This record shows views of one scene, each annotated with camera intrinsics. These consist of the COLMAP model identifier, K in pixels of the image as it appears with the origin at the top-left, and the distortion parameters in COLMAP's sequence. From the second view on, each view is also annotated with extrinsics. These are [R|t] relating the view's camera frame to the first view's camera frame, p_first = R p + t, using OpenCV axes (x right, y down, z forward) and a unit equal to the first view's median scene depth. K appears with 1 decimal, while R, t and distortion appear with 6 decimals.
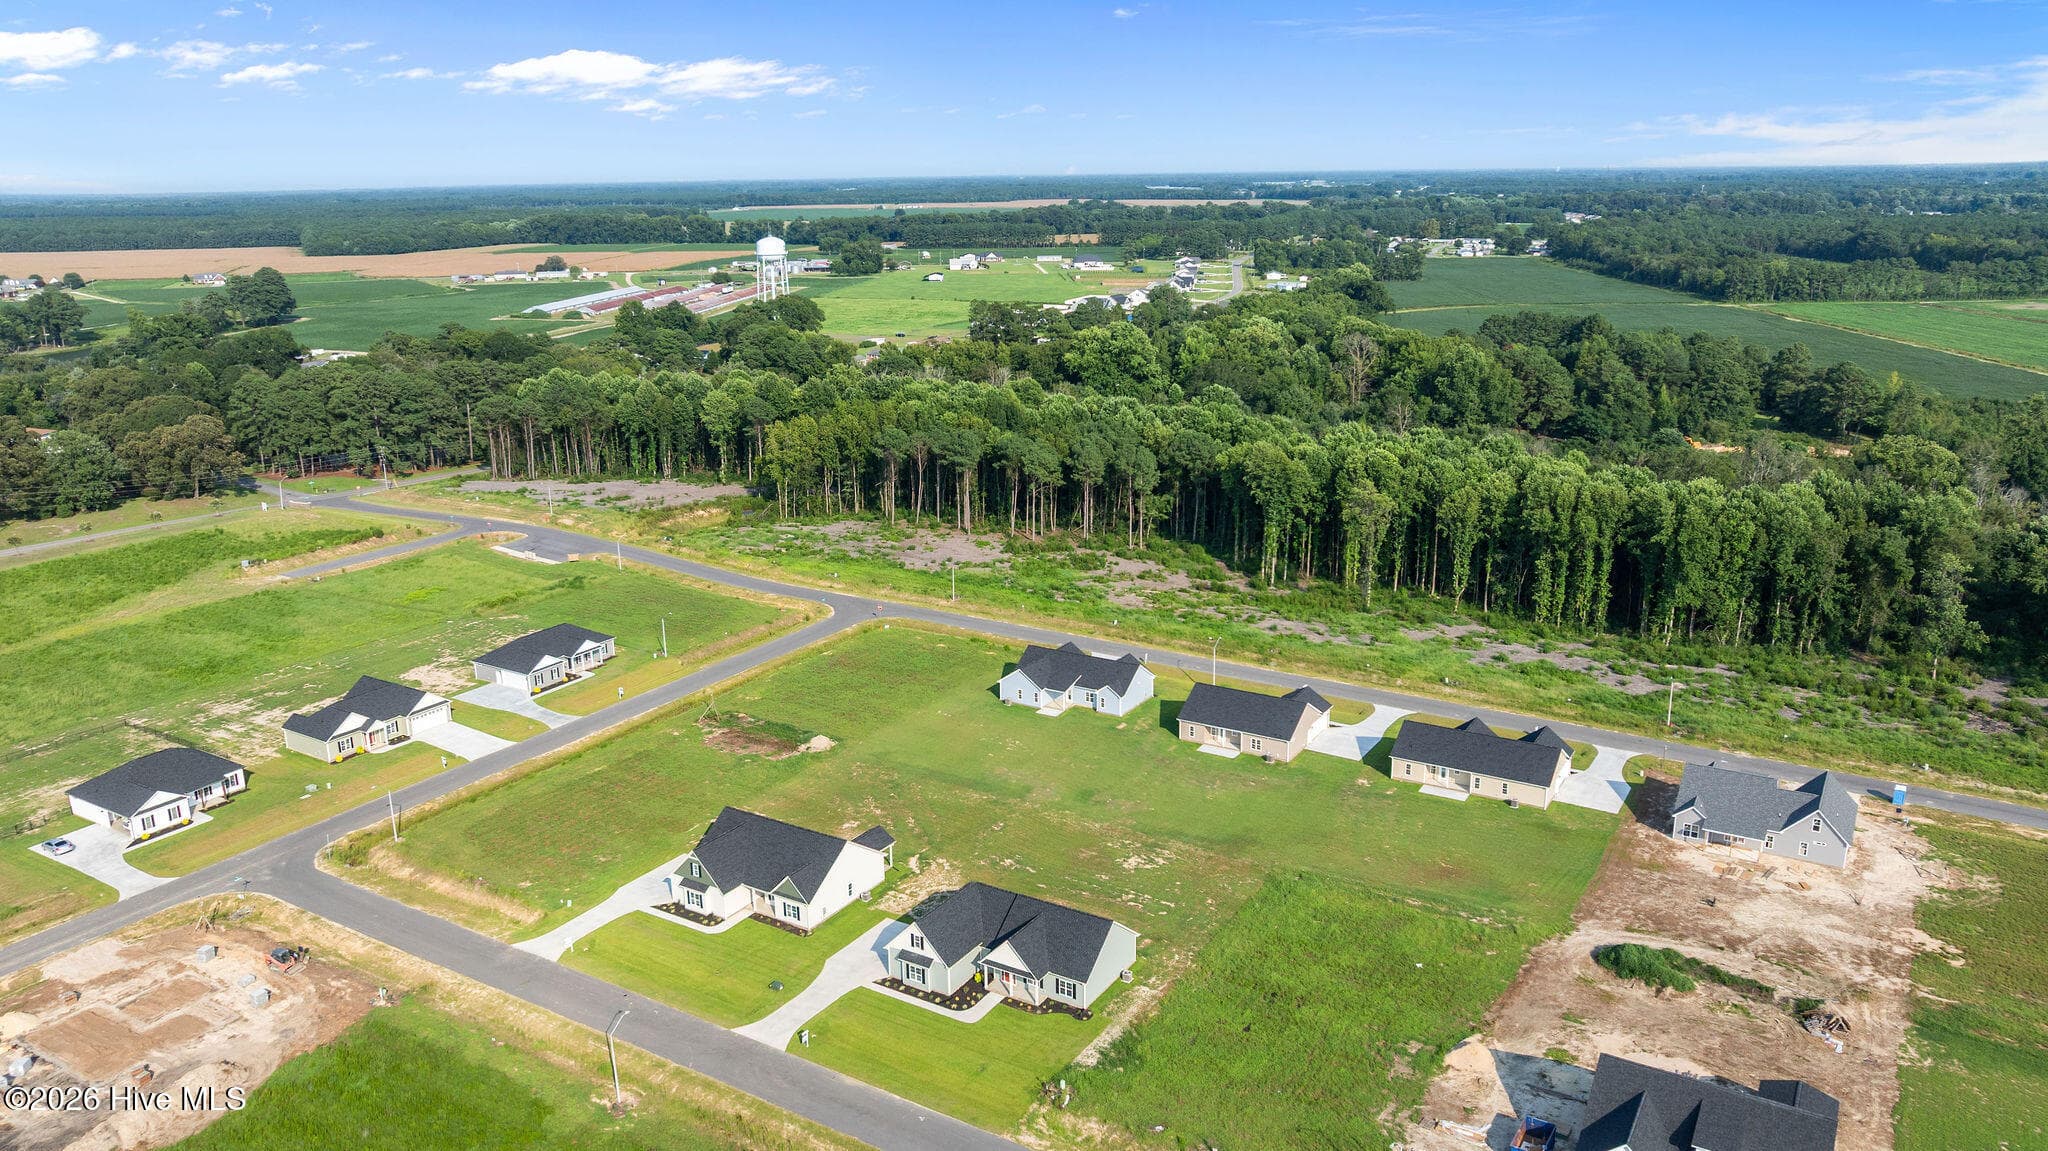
lens RADIAL K [[1479.2, 0, 1067.8], [0, 1479.2, 574.0], [0, 0, 1]] dist [-0.021032, 0.015263]
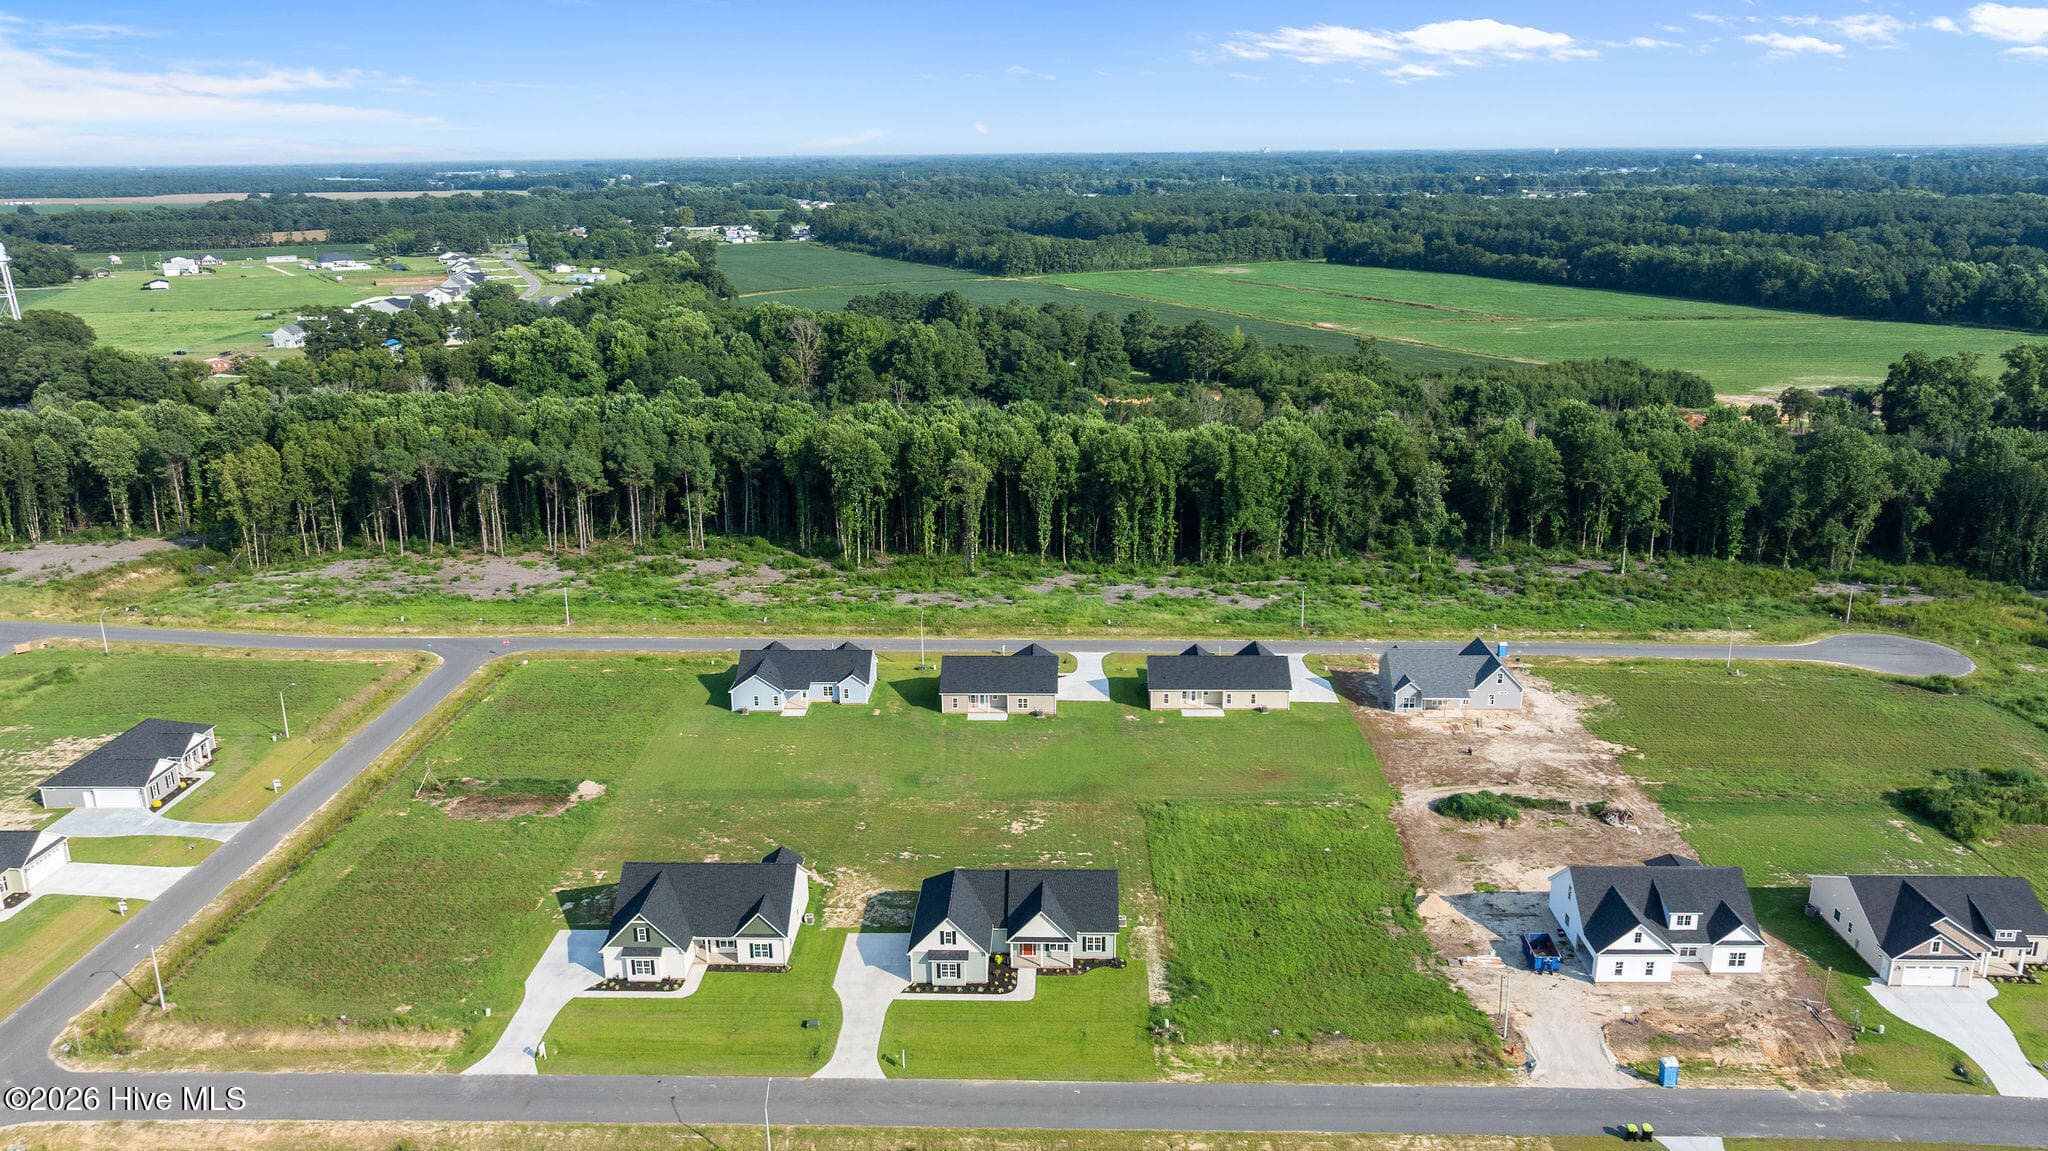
lens RADIAL K [[1479.2, 0, 1063.6], [0, 1479.2, 573.8], [0, 0, 1]] dist [-0.021032, 0.015263]
pose [[0.863289, -0.134481, 0.486465, -0.428697], [0.131212, 0.990507, 0.040969, -0.017756], [-0.487356, 0.028462, 0.872739, 0.091409]]
